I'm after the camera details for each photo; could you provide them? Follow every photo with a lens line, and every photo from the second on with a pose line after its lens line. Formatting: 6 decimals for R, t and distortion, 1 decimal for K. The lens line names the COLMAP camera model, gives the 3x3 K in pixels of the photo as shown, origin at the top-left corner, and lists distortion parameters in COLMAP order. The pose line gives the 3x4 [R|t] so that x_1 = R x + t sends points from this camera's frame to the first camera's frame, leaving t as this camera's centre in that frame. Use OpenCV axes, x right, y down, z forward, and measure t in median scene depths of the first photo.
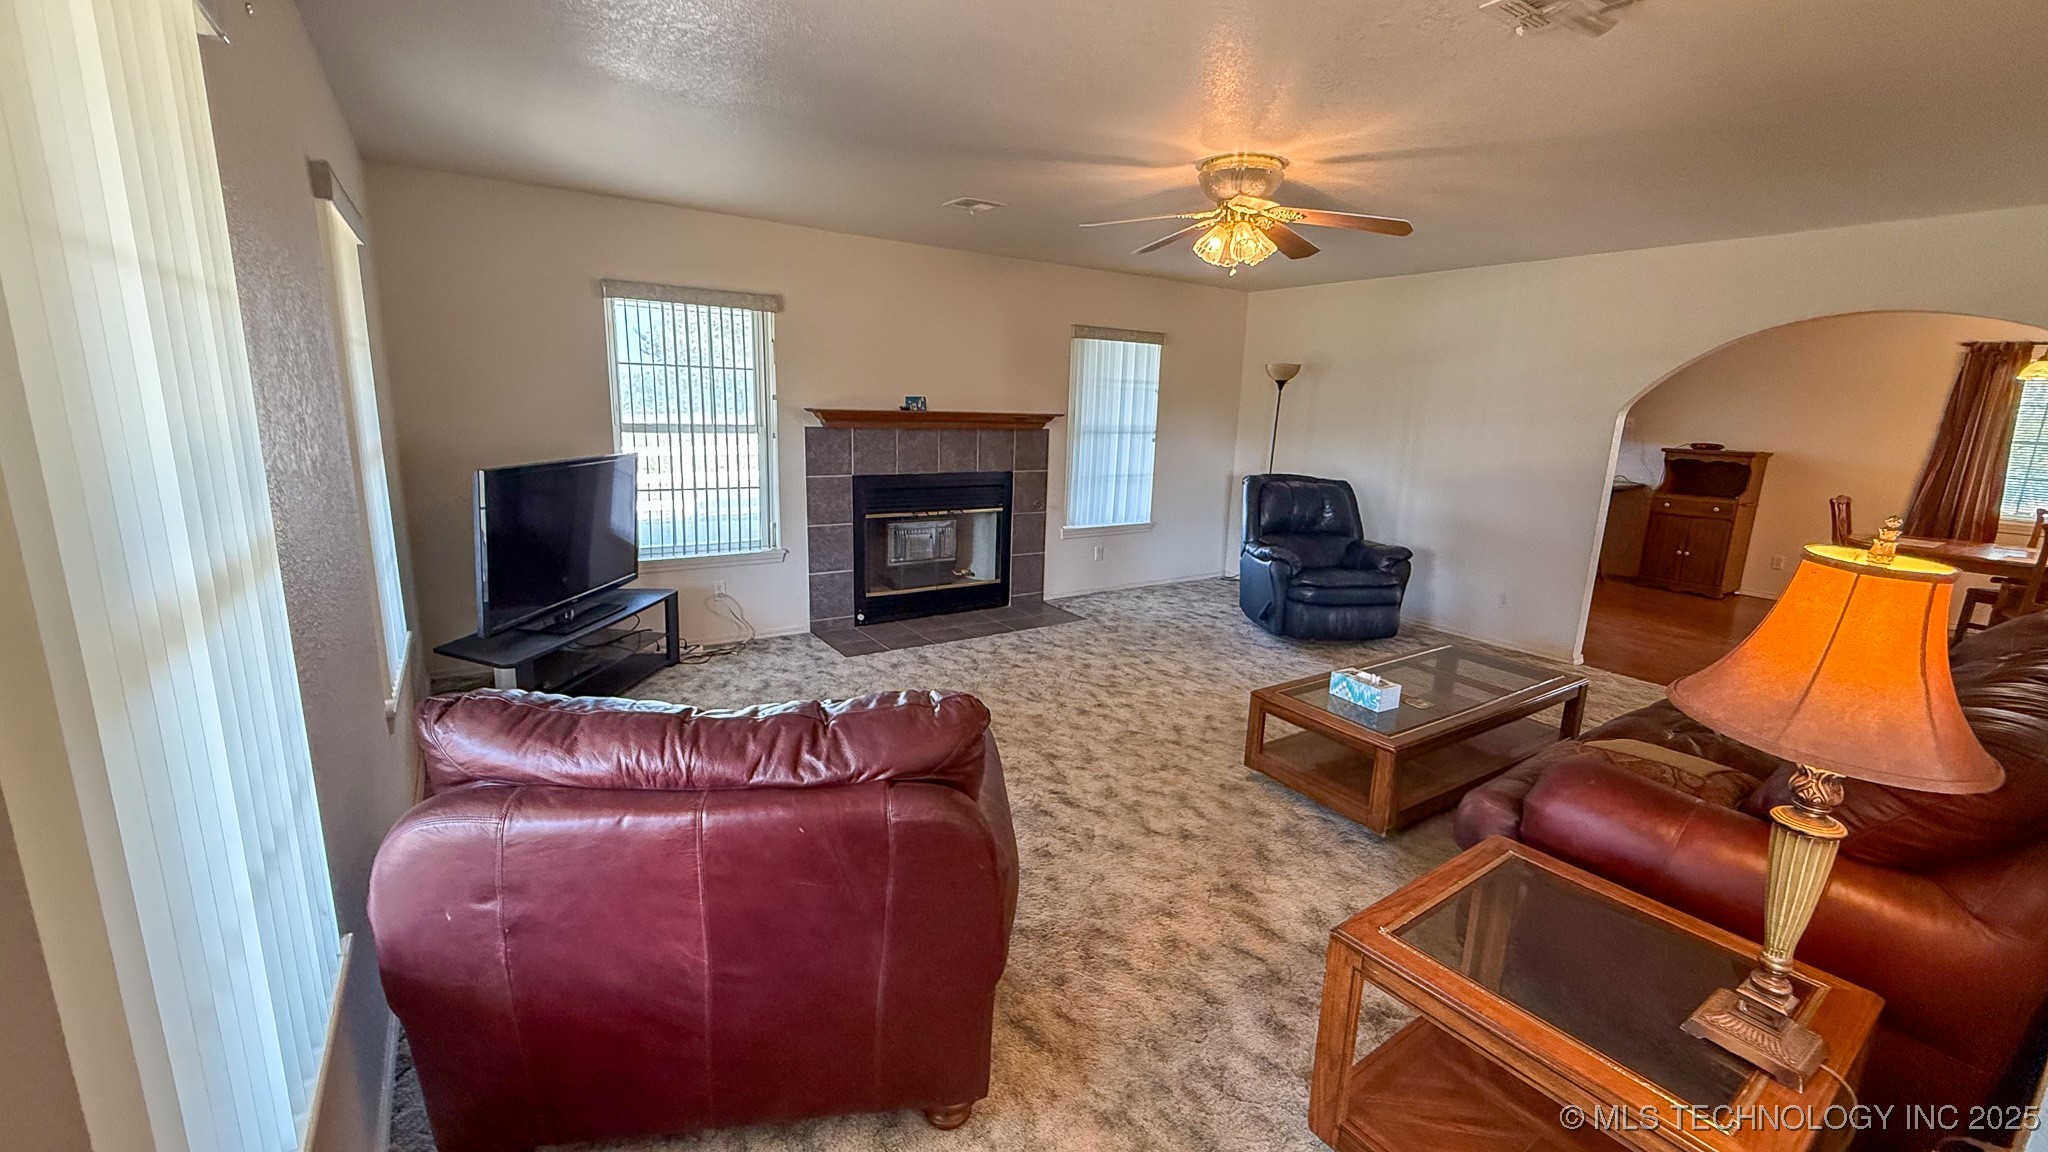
lens RADIAL K [[815.9, 0, 1015.3], [0, 815.9, 574.8], [0, 0, 1]] dist [-0.001740, 0.000560]
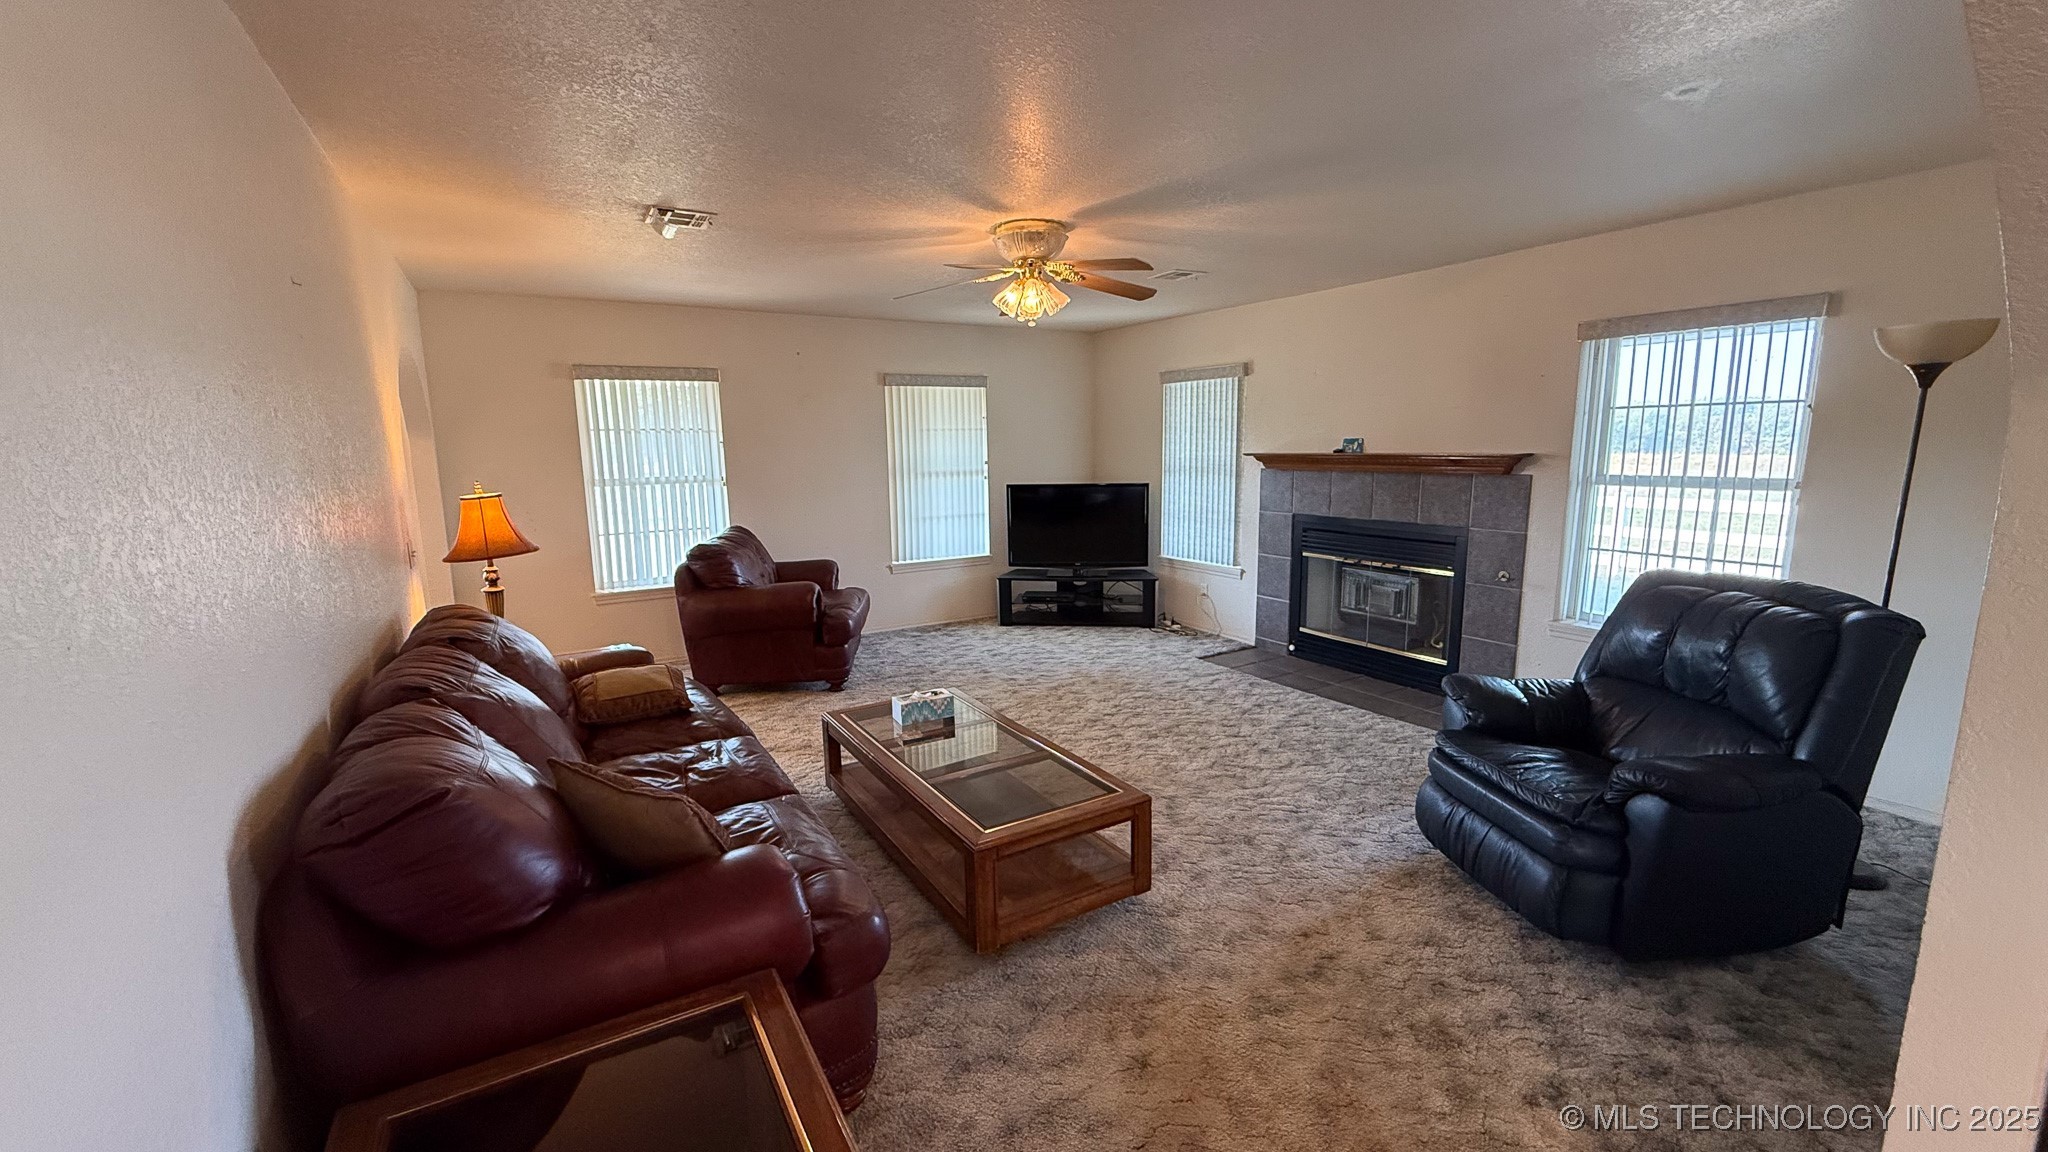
lens RADIAL K [[815.9, 0, 1018.0], [0, 815.9, 575.6], [0, 0, 1]] dist [-0.001740, 0.000560]
pose [[-0.049477, 0.131554, -0.990073, 0.886733], [-0.194177, 0.971106, 0.138738, -0.119660], [0.979718, 0.199114, -0.022502, 0.675850]]
